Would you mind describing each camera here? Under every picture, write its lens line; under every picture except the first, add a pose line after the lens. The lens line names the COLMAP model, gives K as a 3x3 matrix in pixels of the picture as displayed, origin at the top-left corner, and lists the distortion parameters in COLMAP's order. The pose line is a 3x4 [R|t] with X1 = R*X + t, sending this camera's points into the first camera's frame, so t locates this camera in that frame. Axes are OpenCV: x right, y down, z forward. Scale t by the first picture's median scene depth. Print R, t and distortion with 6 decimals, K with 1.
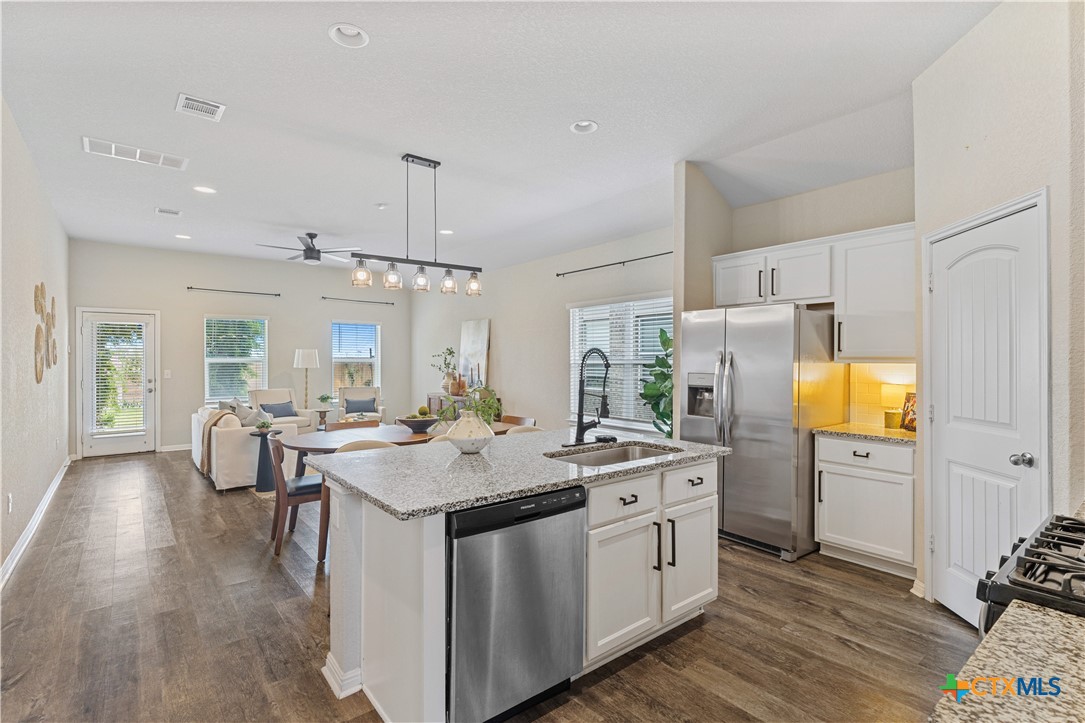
lens RADIAL K [[515.0, 0, 545.9], [0, 515.0, 364.5], [0, 0, 1]] dist [0.010451, -0.001741]
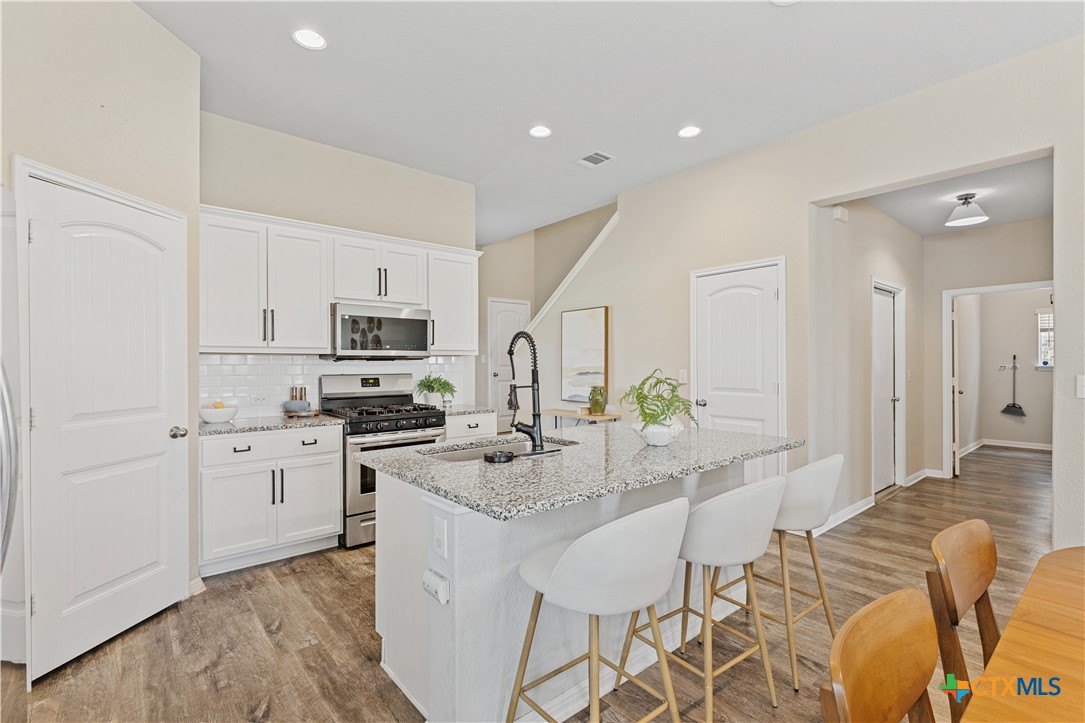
lens RADIAL K [[490.7, 0, 545.1], [0, 490.7, 366.4], [0, 0, 1]] dist [0.000631, -0.001680]
pose [[-0.999885, 0.000456, -0.015149, 0.037097], [0.000197, 0.999854, 0.017077, 0.006240], [0.015155, 0.017072, -0.999739, 1.010616]]
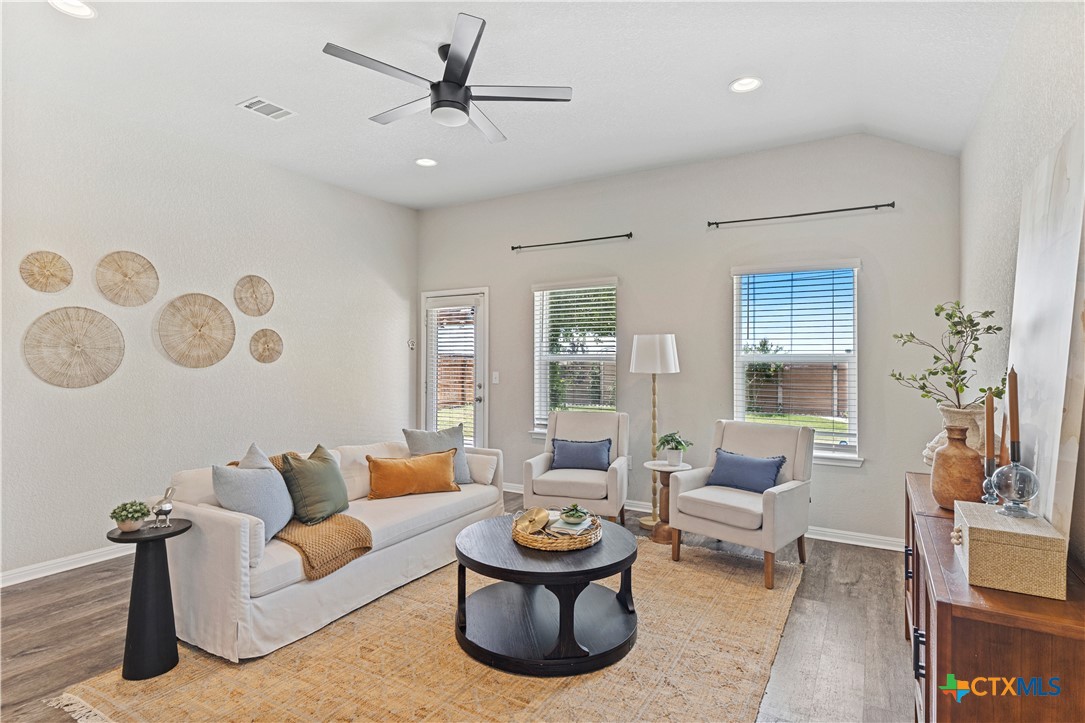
lens RADIAL K [[565.9, 0, 537.7], [0, 565.9, 355.1], [0, 0, 1]] dist [0.003315, 0.000049]
pose [[0.340906, -0.004507, -0.940087, -0.001966], [-0.008908, 0.999928, -0.008024, -0.009109], [0.940055, 0.011110, 0.340841, 1.258374]]
